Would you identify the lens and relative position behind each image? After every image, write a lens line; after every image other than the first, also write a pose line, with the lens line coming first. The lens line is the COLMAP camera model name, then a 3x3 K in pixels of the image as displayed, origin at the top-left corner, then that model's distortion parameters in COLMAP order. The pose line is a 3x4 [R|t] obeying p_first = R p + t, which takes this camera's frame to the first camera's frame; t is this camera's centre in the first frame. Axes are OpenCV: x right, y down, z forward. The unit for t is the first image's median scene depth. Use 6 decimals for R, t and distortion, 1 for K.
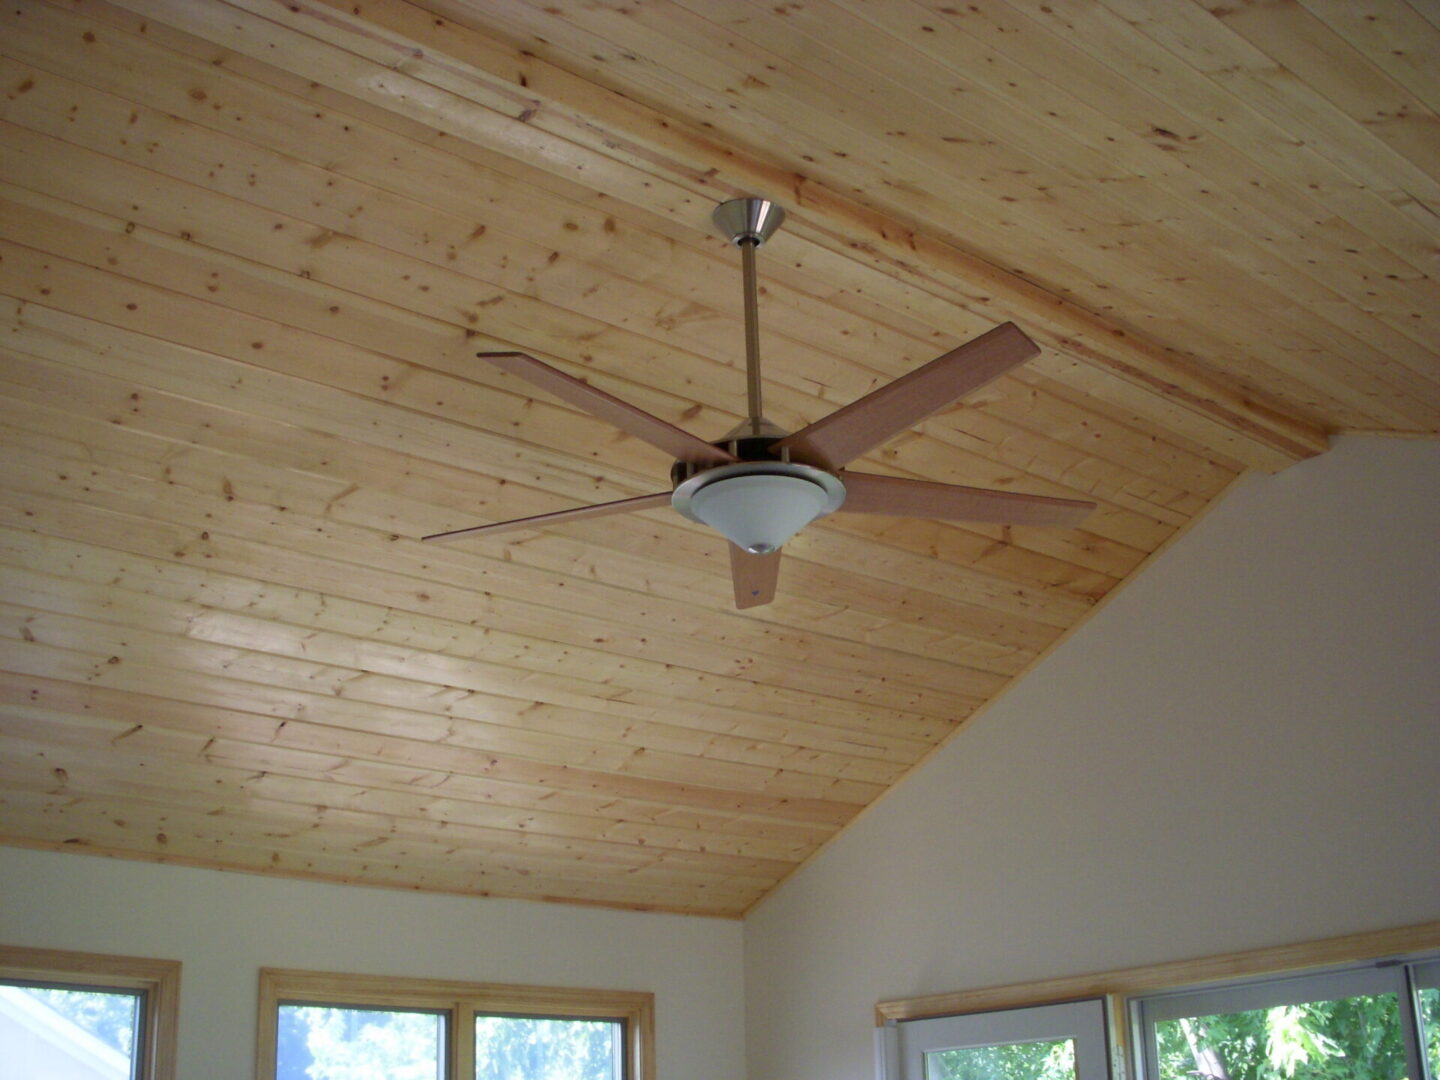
lens RADIAL K [[1608.8, 0, 700.4], [0, 1608.8, 544.6], [0, 0, 1]] dist [-0.258821, 0.204804]
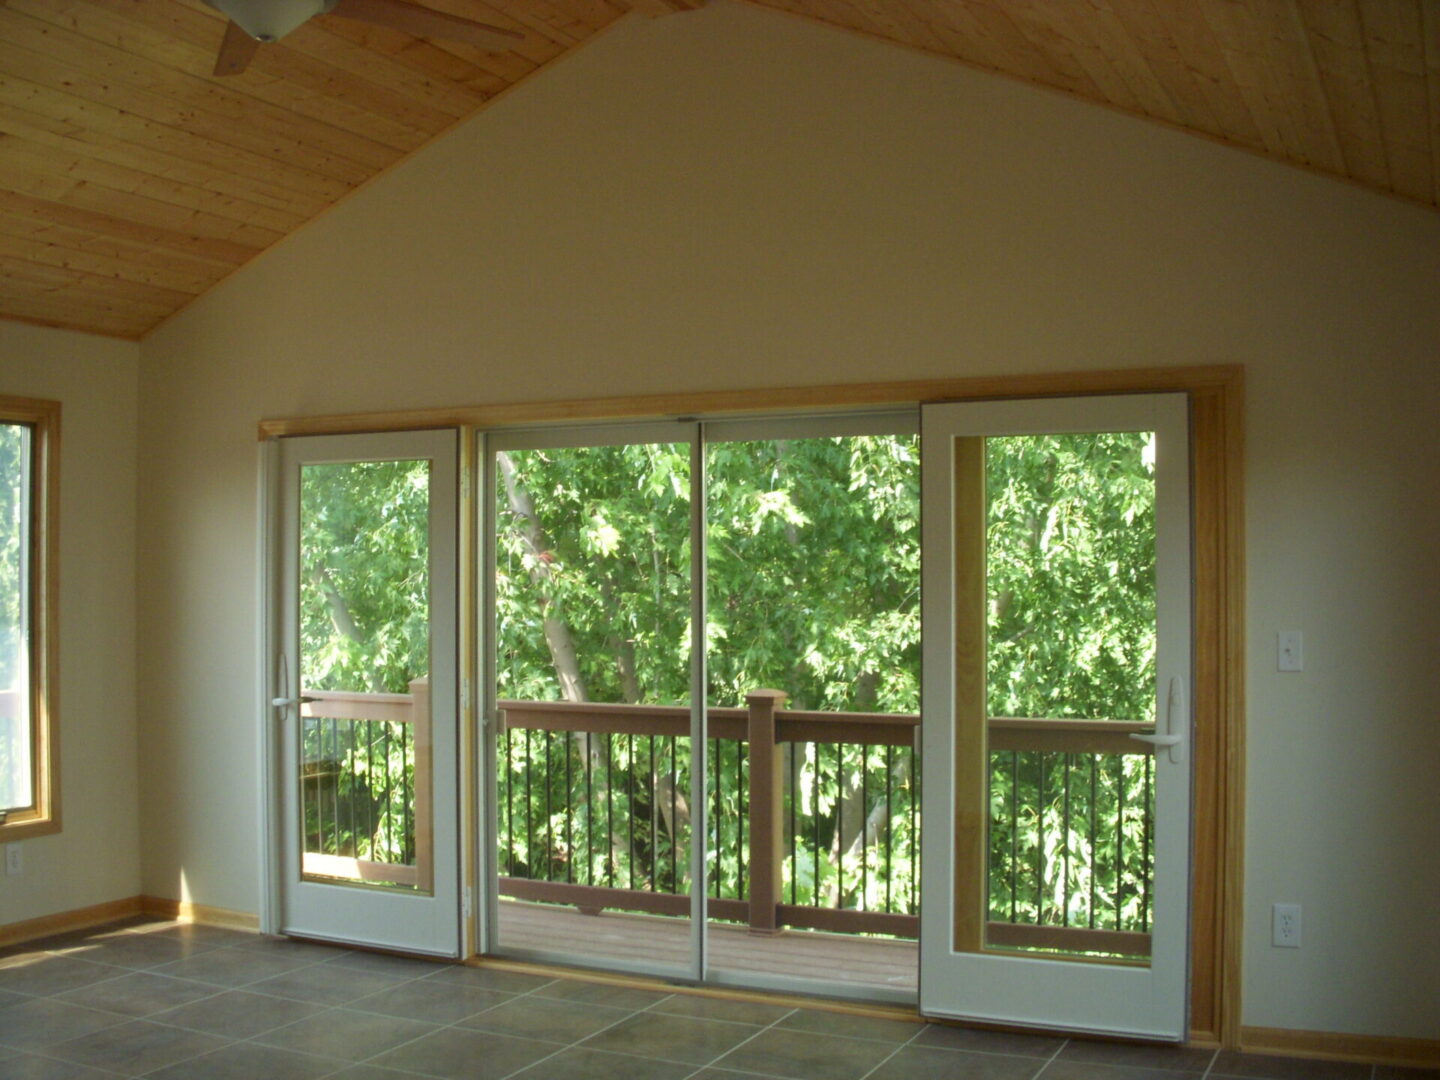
lens RADIAL K [[1608.8, 0, 700.4], [0, 1608.8, 544.6], [0, 0, 1]] dist [-0.258821, 0.204804]
pose [[0.905218, 0.031123, 0.423807, -0.097368], [-0.169861, 0.940676, 0.293728, -0.023608], [-0.389523, -0.337876, 0.856803, -0.183365]]
